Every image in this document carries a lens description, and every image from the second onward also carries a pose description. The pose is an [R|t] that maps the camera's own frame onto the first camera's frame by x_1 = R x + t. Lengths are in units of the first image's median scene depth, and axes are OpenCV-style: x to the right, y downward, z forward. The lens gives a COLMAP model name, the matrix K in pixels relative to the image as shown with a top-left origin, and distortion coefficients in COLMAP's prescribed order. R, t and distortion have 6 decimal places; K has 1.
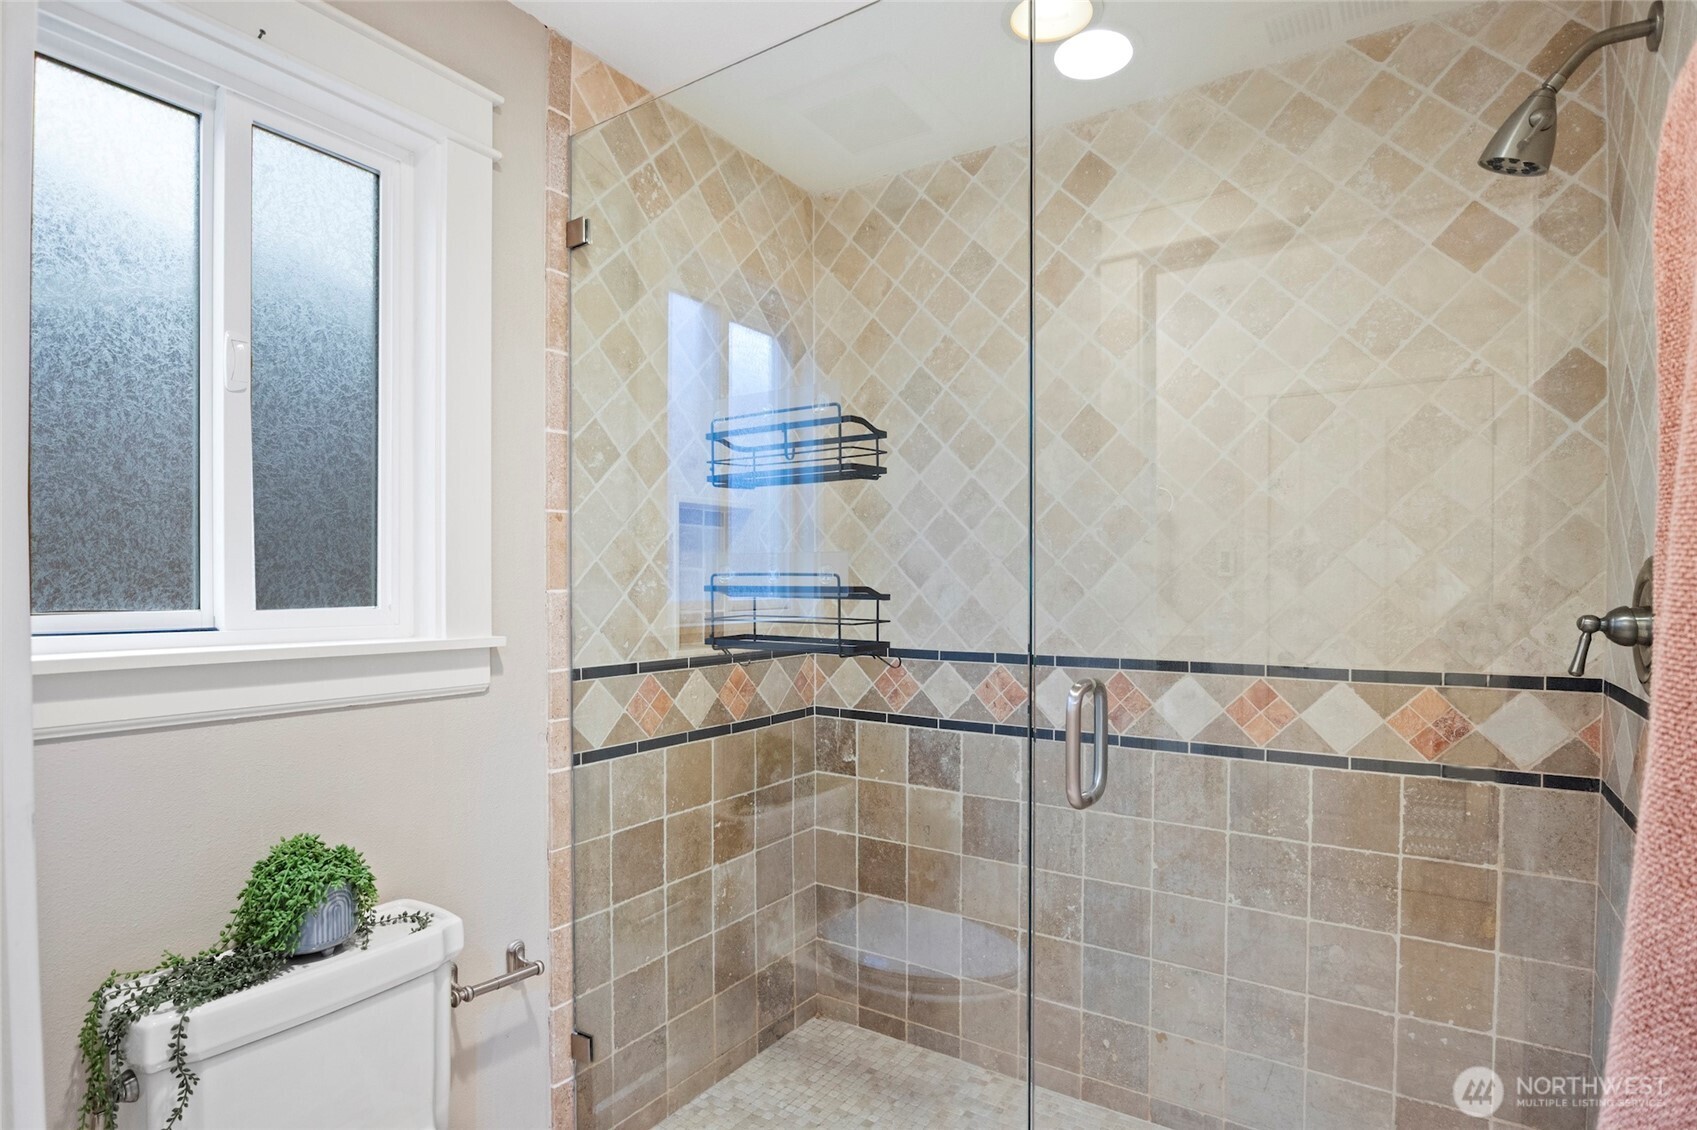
lens RADIAL K [[862.8, 0, 829.2], [0, 862.8, 594.0], [0, 0, 1]] dist [-0.005991, -0.001916]
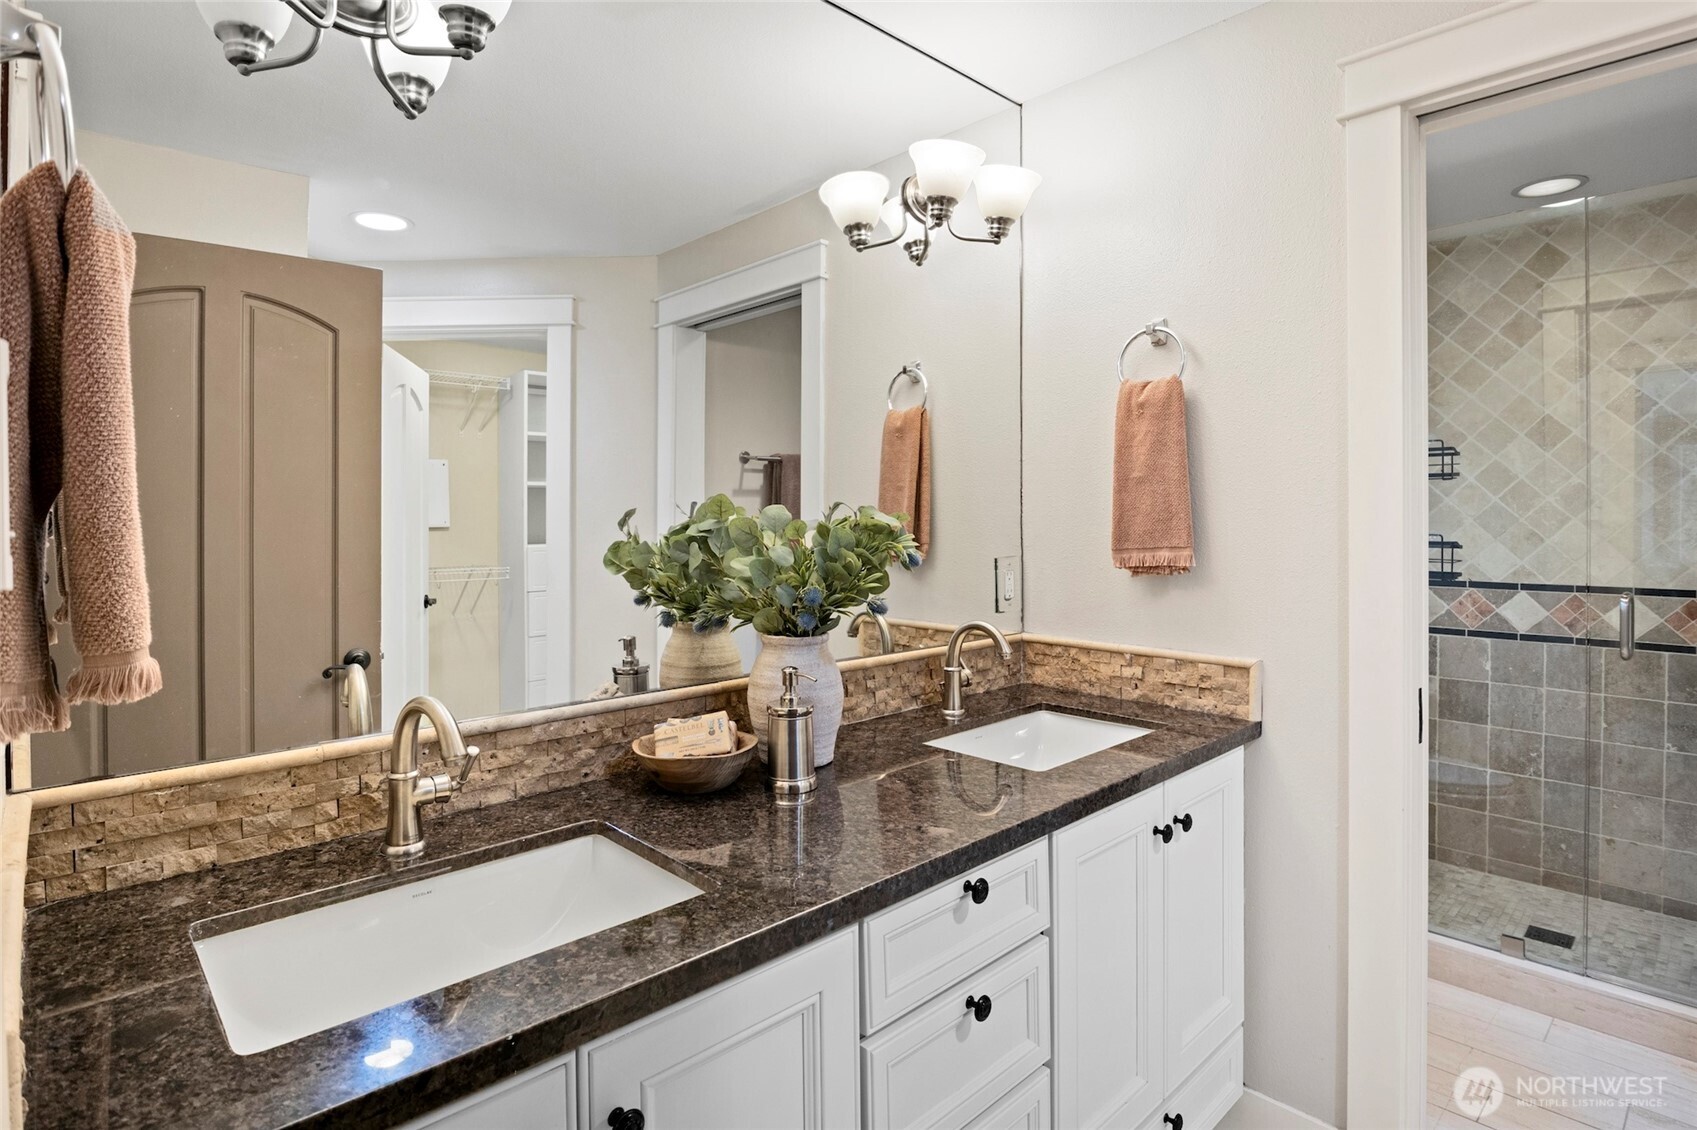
lens RADIAL K [[862.8, 0, 853.4], [0, 862.8, 520.2], [0, 0, 1]] dist [-0.005991, -0.001916]
pose [[0.978598, -0.003674, -0.205749, -0.564699], [0.002849, 0.999987, -0.004306, -0.034112], [0.205762, 0.003628, 0.978595, -0.690382]]
